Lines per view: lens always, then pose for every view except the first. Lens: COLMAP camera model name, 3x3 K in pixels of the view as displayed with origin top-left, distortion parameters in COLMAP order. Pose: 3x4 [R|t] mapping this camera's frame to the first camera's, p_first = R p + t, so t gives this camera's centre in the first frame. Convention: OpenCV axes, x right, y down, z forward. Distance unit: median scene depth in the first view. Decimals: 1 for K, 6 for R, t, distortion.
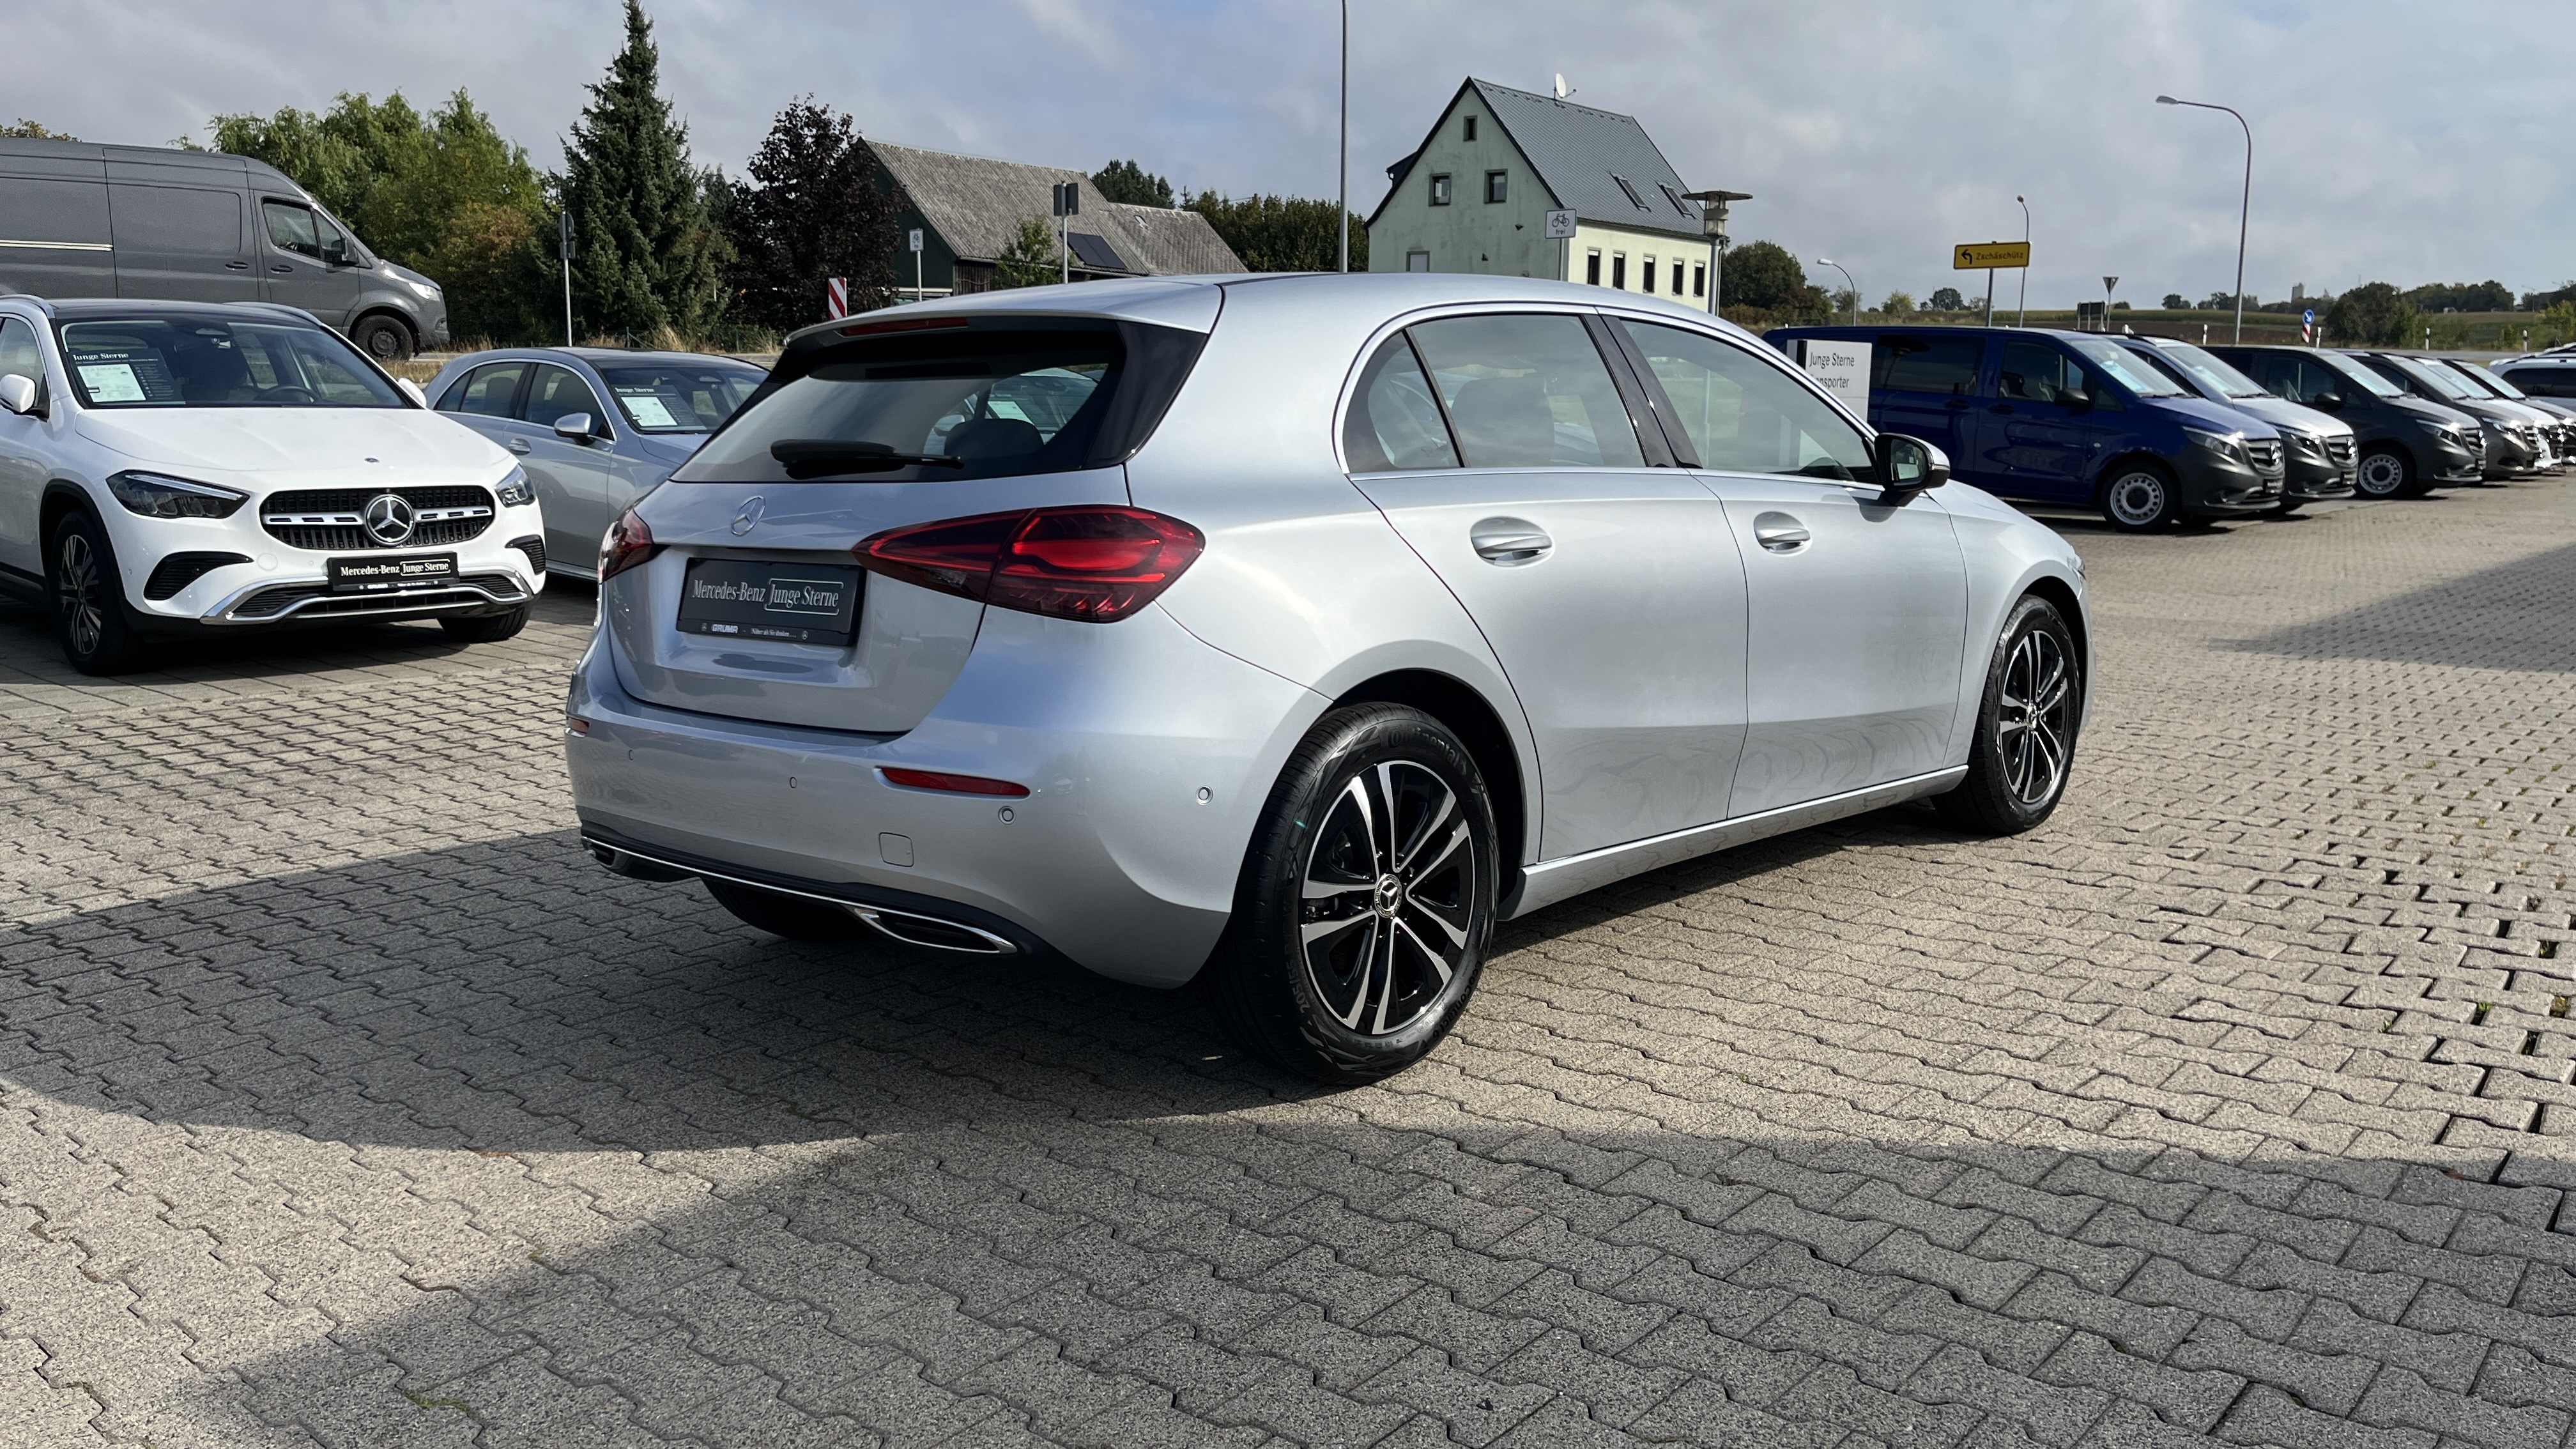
lens RADIAL K [[1952.0, 0, 1291.9], [0, 1952.0, 702.4], [0, 0, 1]] dist [0.070703, -0.094529]
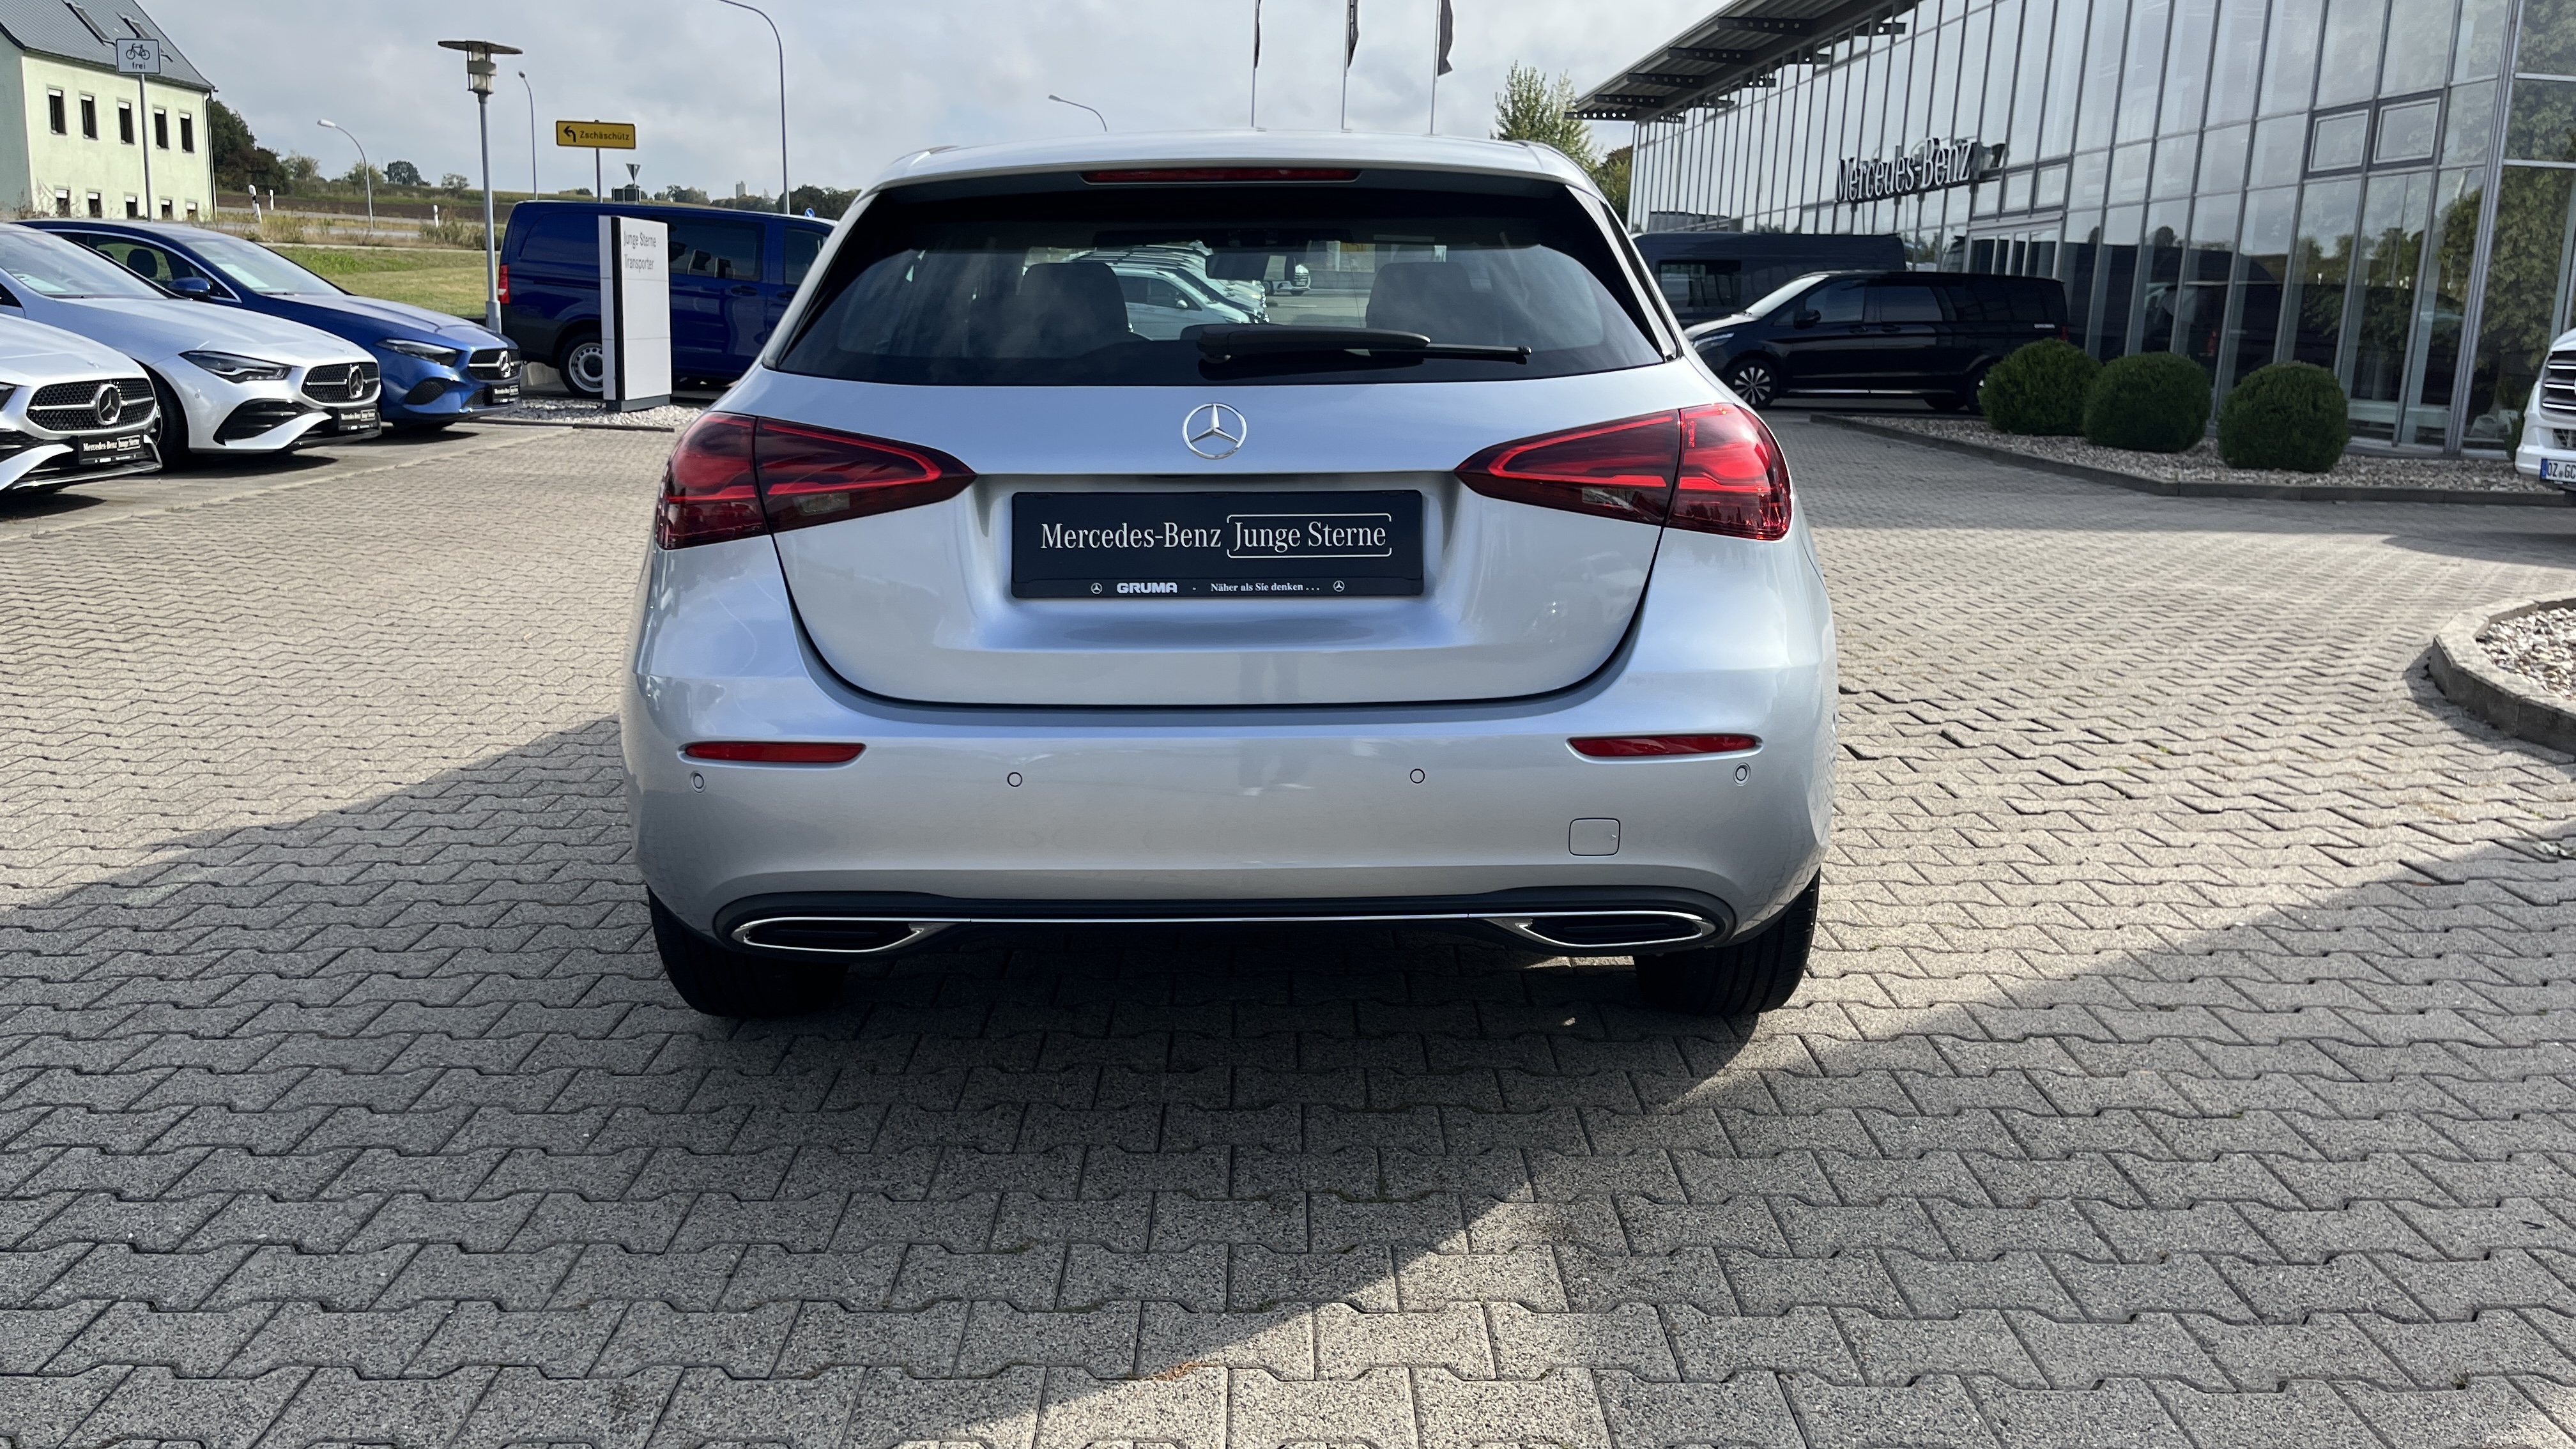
lens RADIAL K [[1952.0, 0, 1291.9], [0, 1952.0, 702.4], [0, 0, 1]] dist [0.070703, -0.094529]
pose [[0.743809, -0.117489, 0.657986, -0.717378], [0.080070, 0.993003, 0.086795, -0.053057], [-0.663579, -0.011874, 0.748012, 0.415485]]
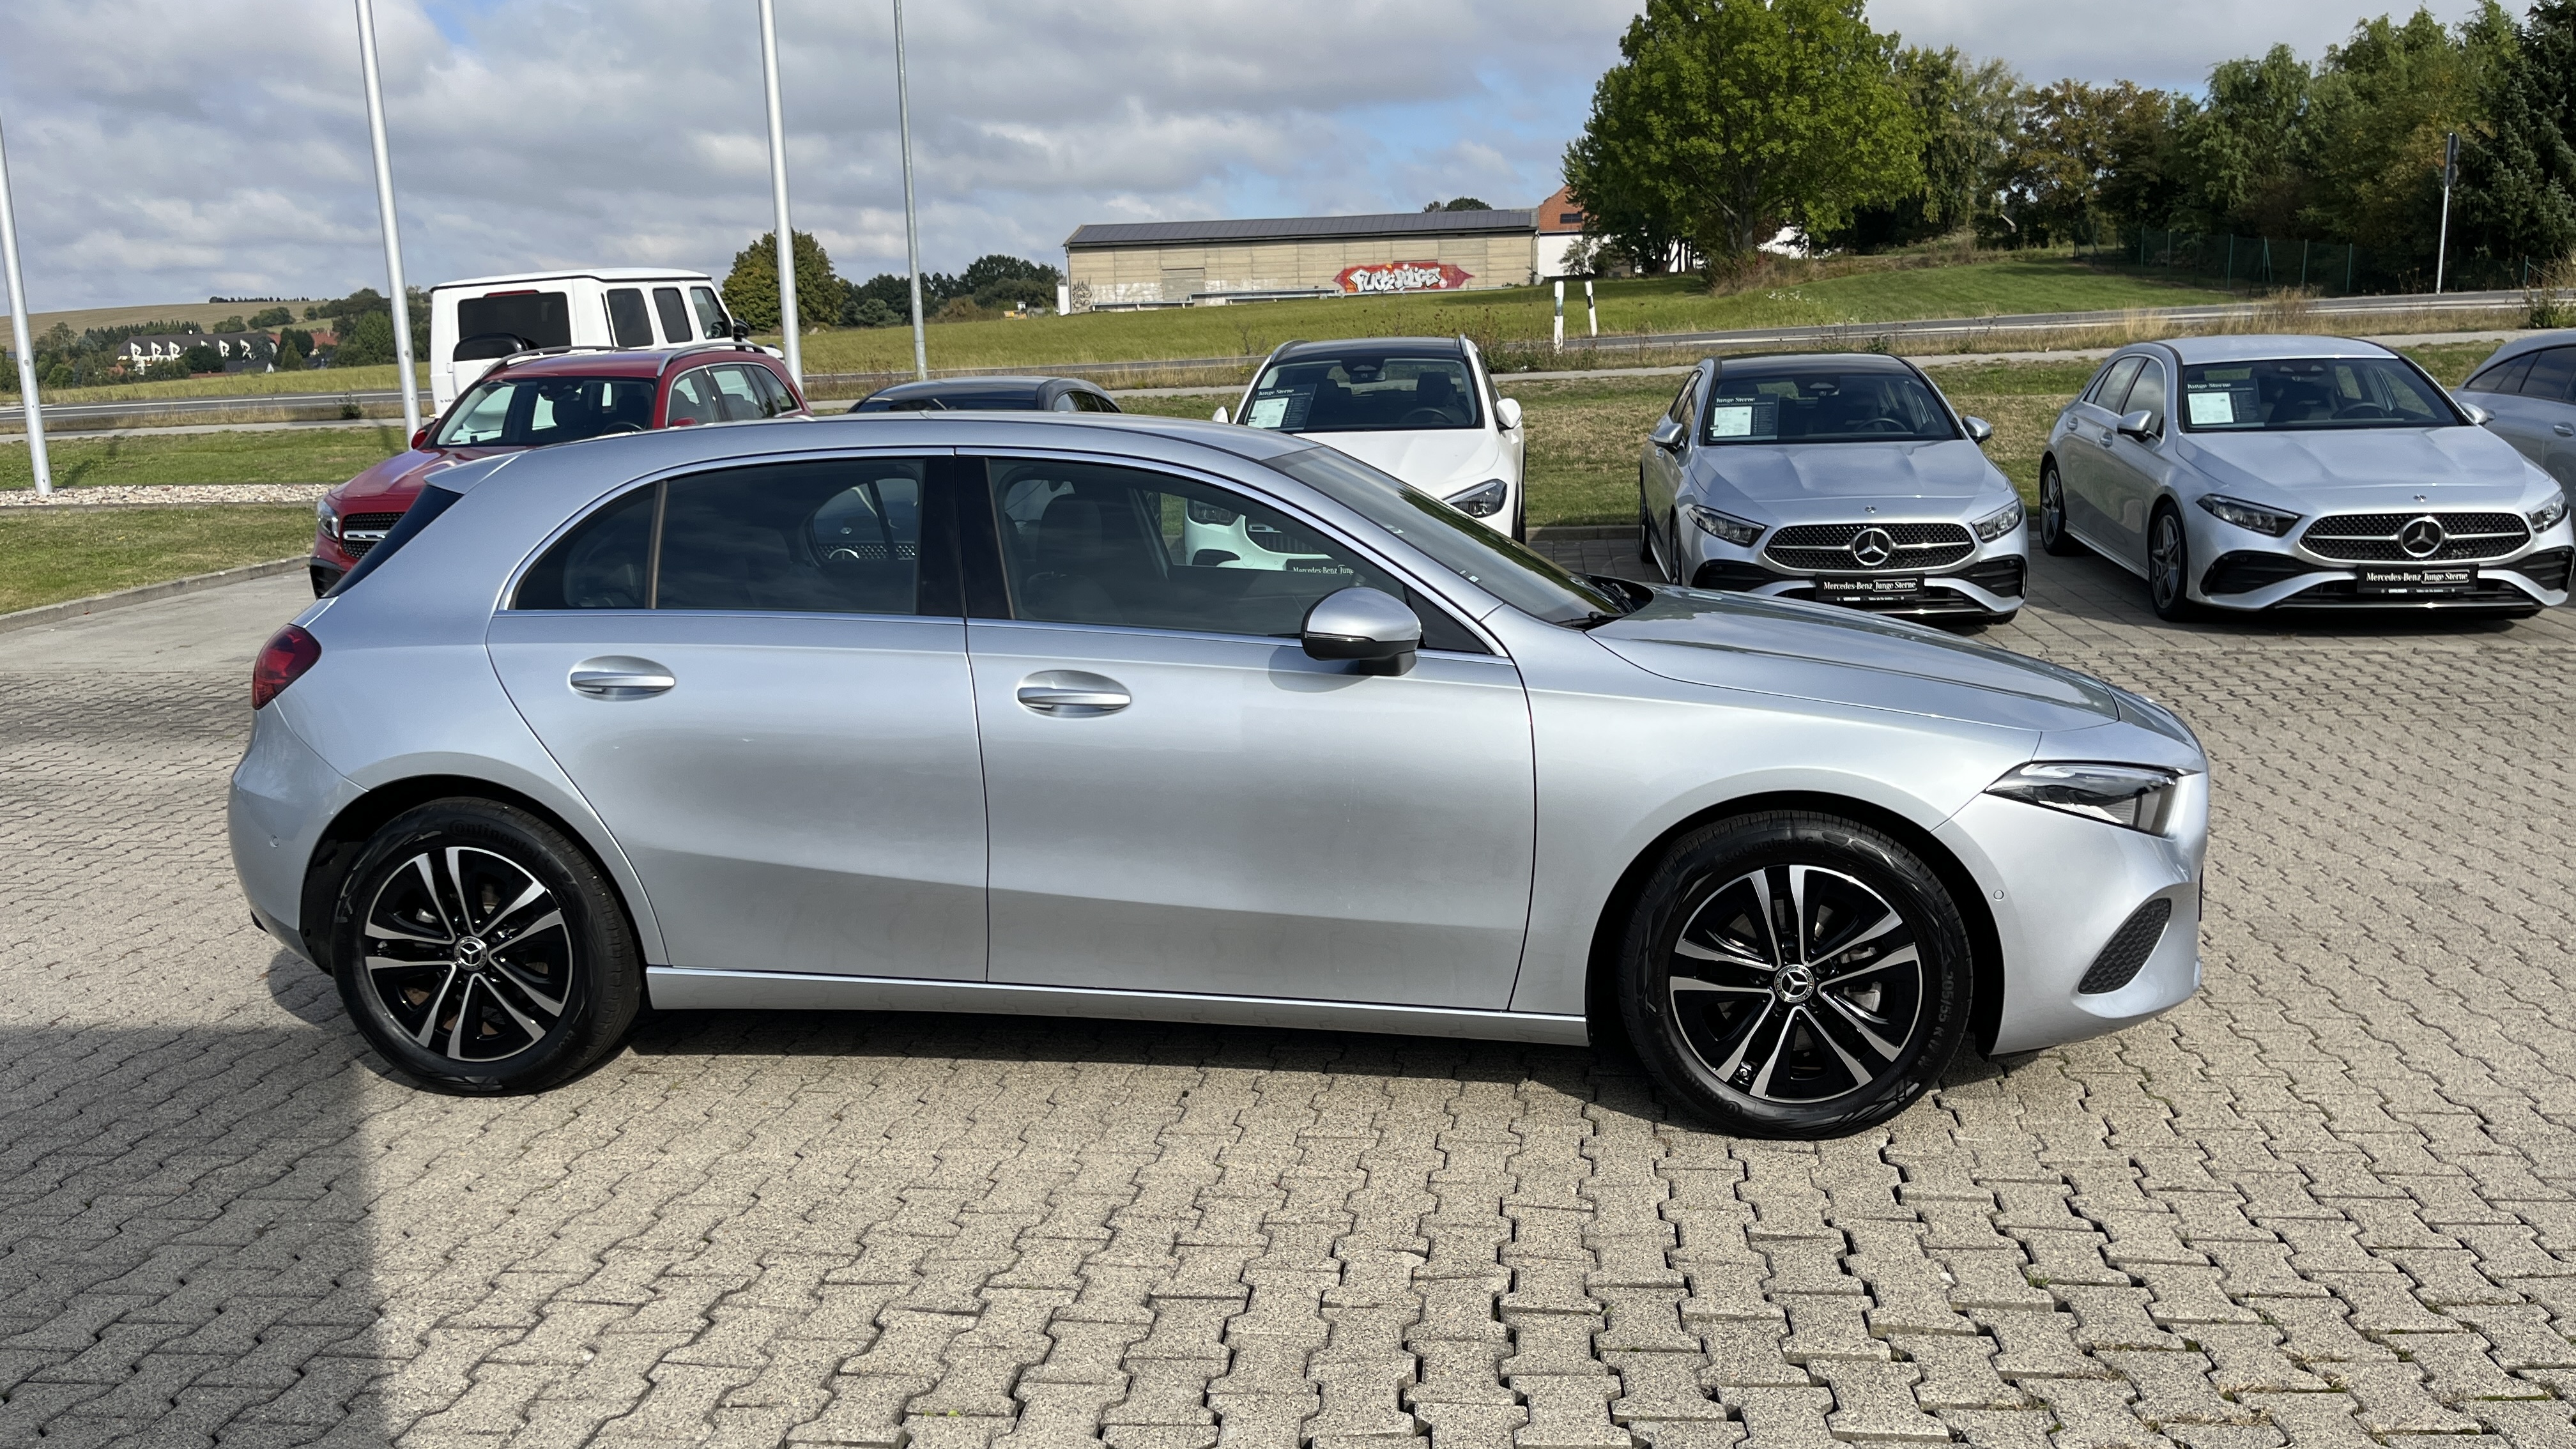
lens RADIAL K [[1952.0, 0, 1291.9], [0, 1952.0, 702.4], [0, 0, 1]] dist [0.070703, -0.094529]
pose [[0.554686, 0.128137, -0.822134, 1.297240], [-0.097929, 0.991257, 0.088424, -0.213332], [0.826277, 0.031463, 0.562384, 0.690323]]
